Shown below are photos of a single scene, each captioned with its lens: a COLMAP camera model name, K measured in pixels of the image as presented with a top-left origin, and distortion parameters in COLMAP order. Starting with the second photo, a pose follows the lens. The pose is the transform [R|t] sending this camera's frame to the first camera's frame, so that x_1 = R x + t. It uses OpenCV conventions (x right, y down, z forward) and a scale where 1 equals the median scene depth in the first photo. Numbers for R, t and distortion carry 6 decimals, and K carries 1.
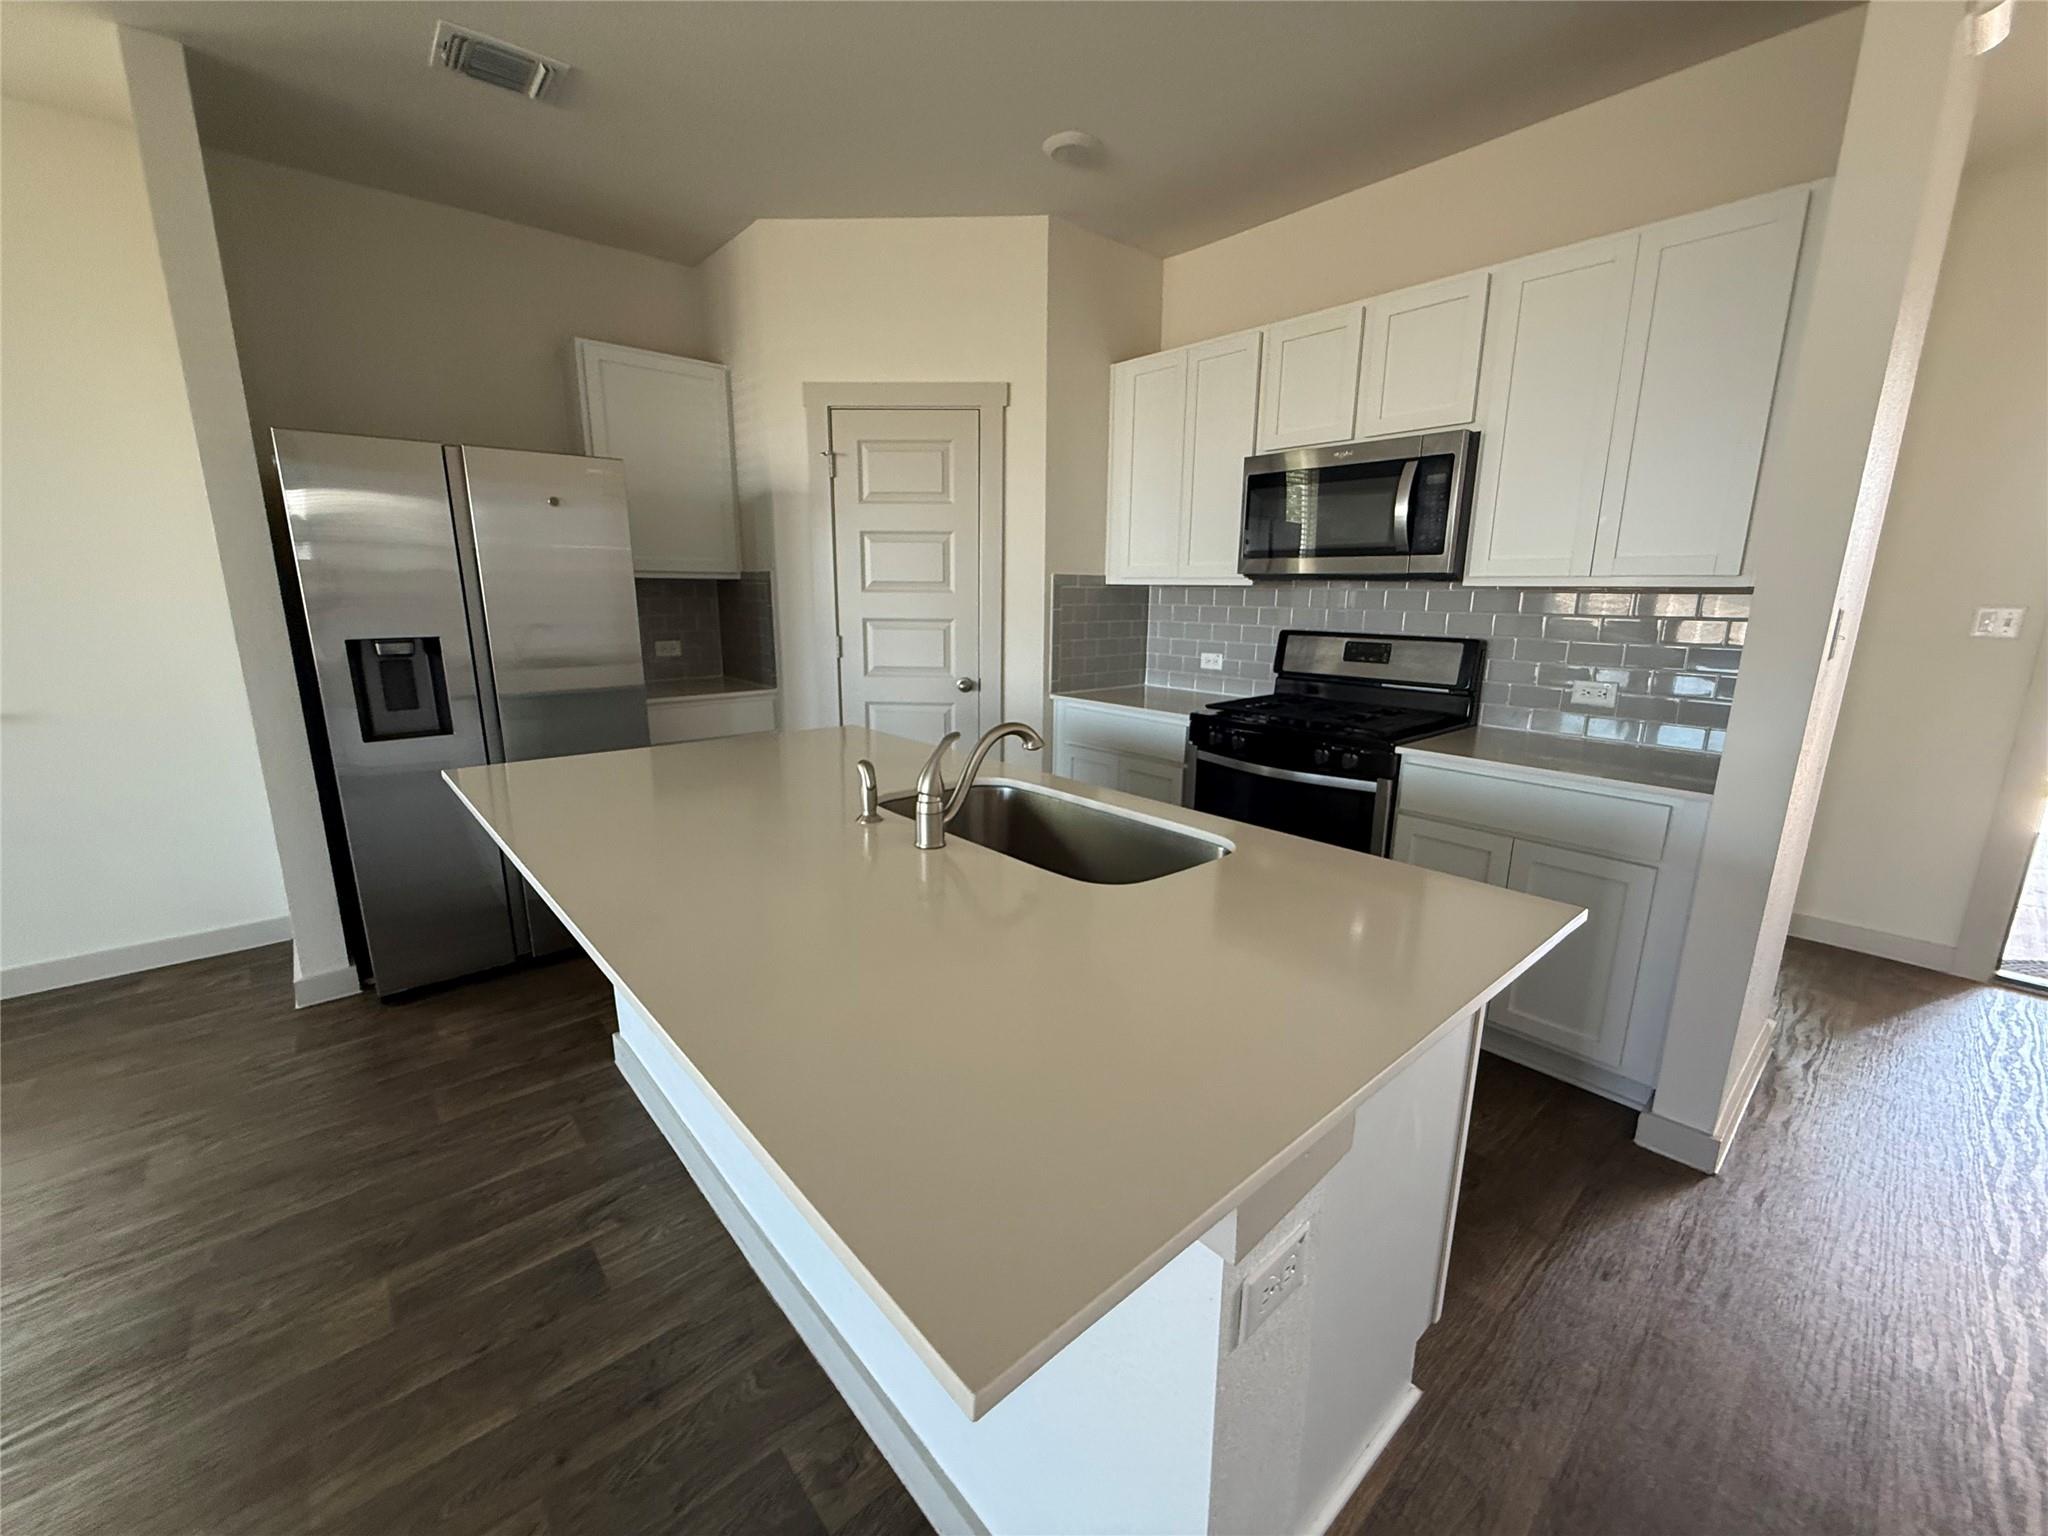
lens RADIAL K [[818.7, 0, 1019.6], [0, 818.7, 770.8], [0, 0, 1]] dist [-0.006046, 0.000218]
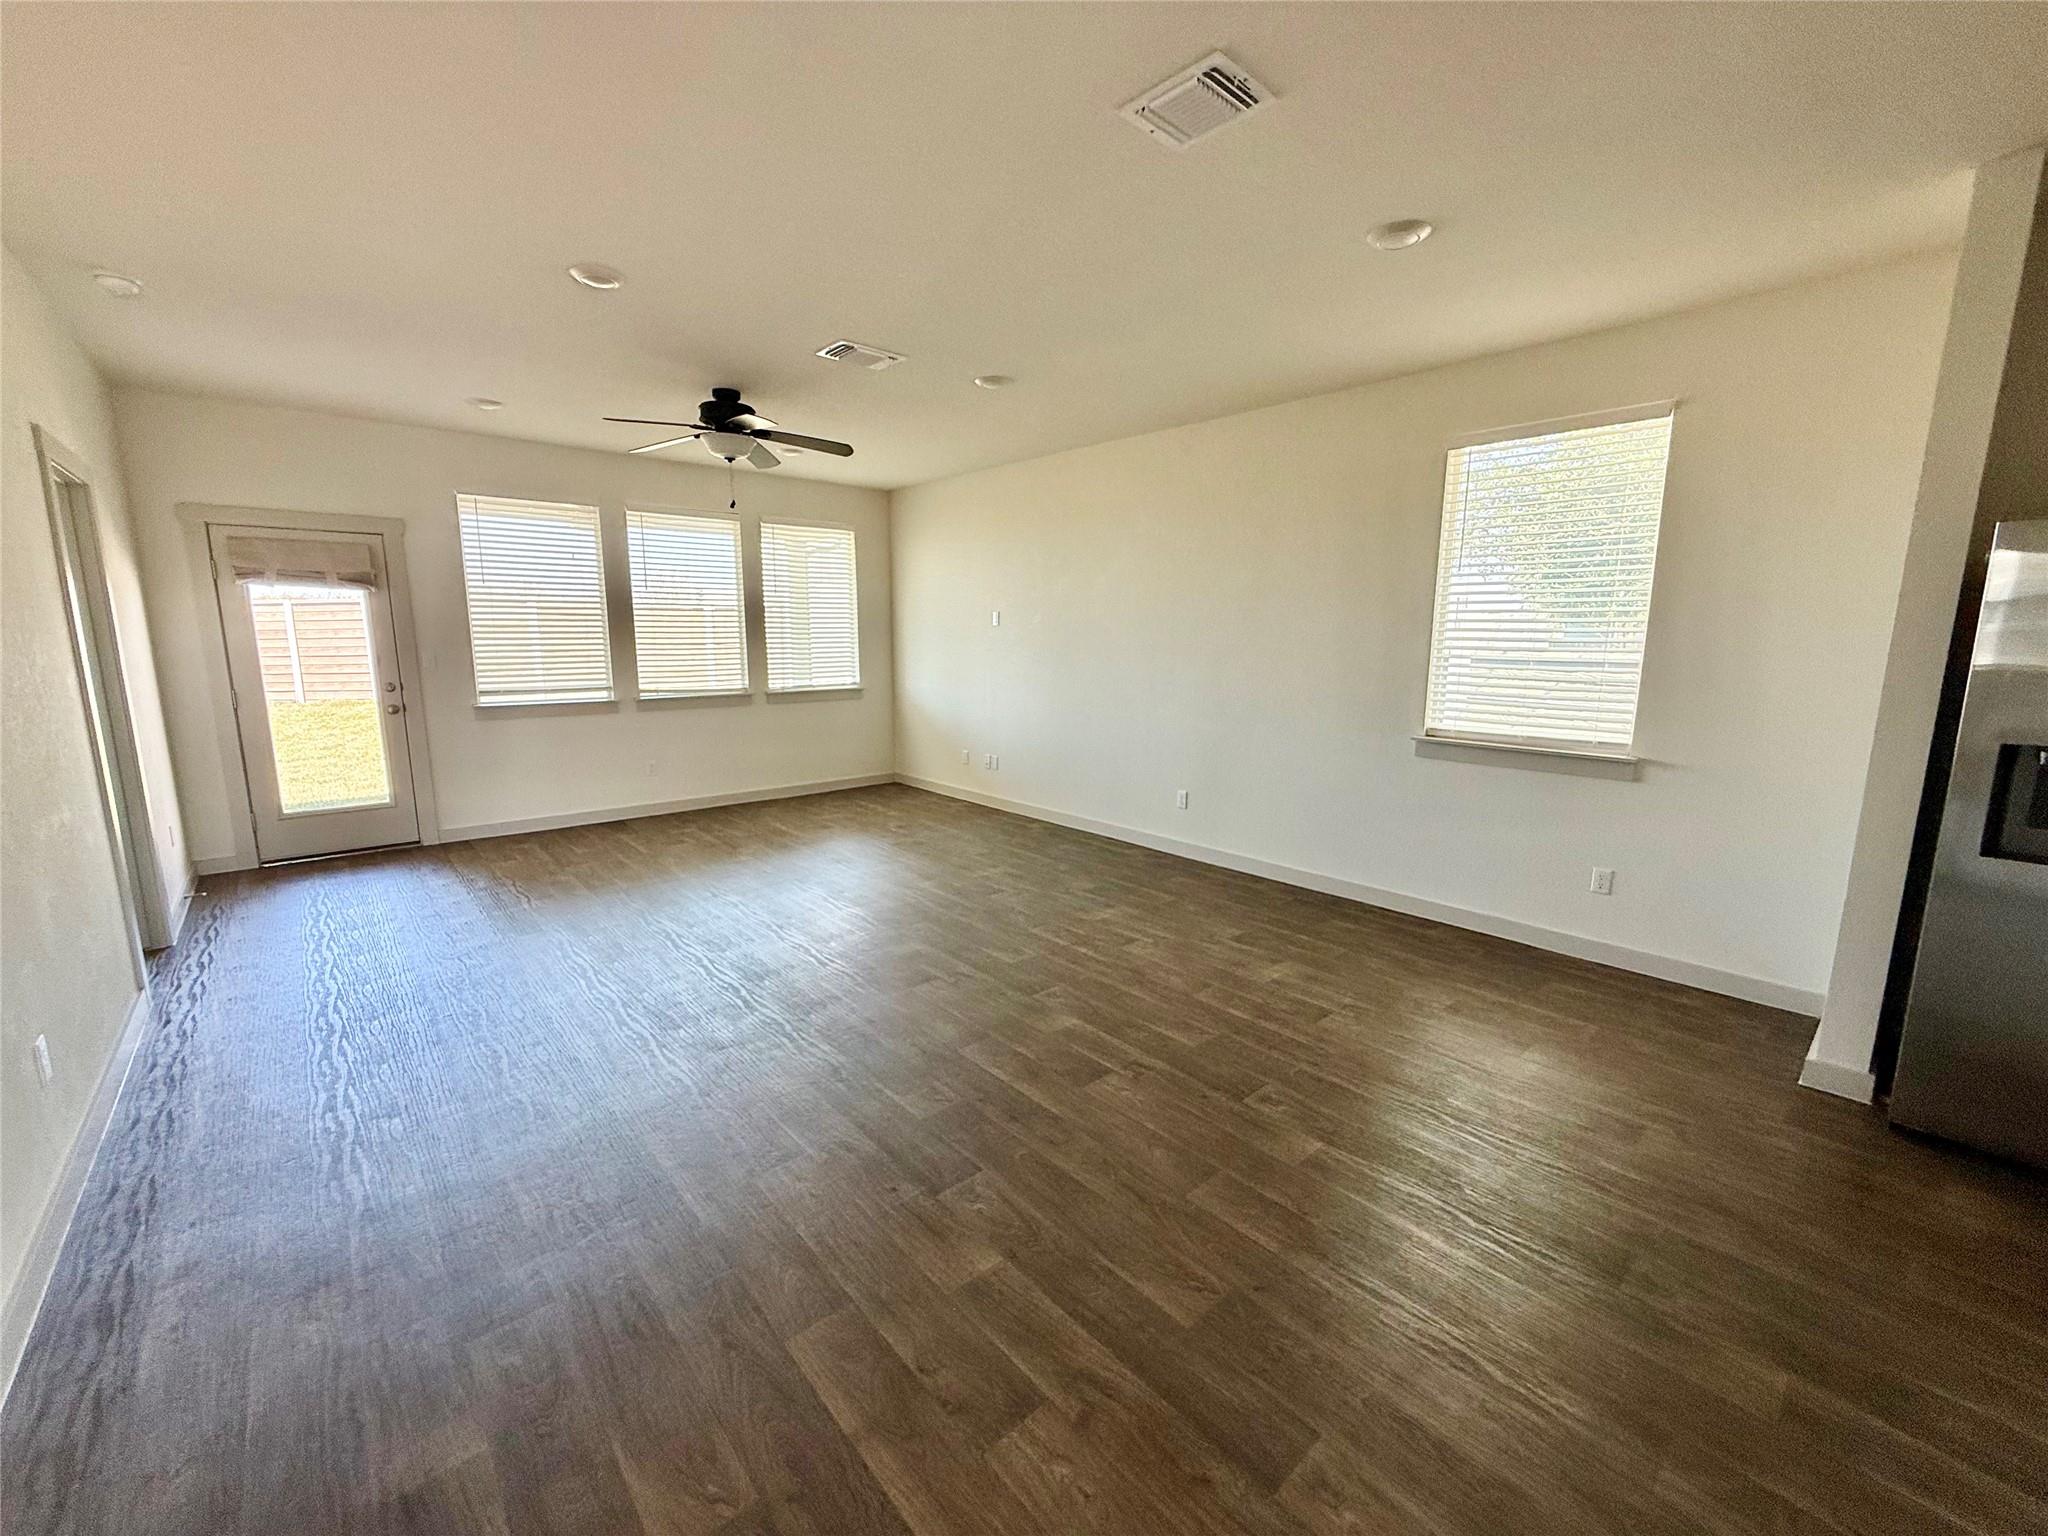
lens RADIAL K [[818.7, 0, 1018.4], [0, 818.7, 769.5], [0, 0, 1]] dist [-0.006046, 0.000218]
pose [[0.001395, 0.159838, -0.987142, 0.080642], [-0.223308, 0.962266, 0.155494, -0.036620], [0.974747, 0.220220, 0.037036, -0.111980]]
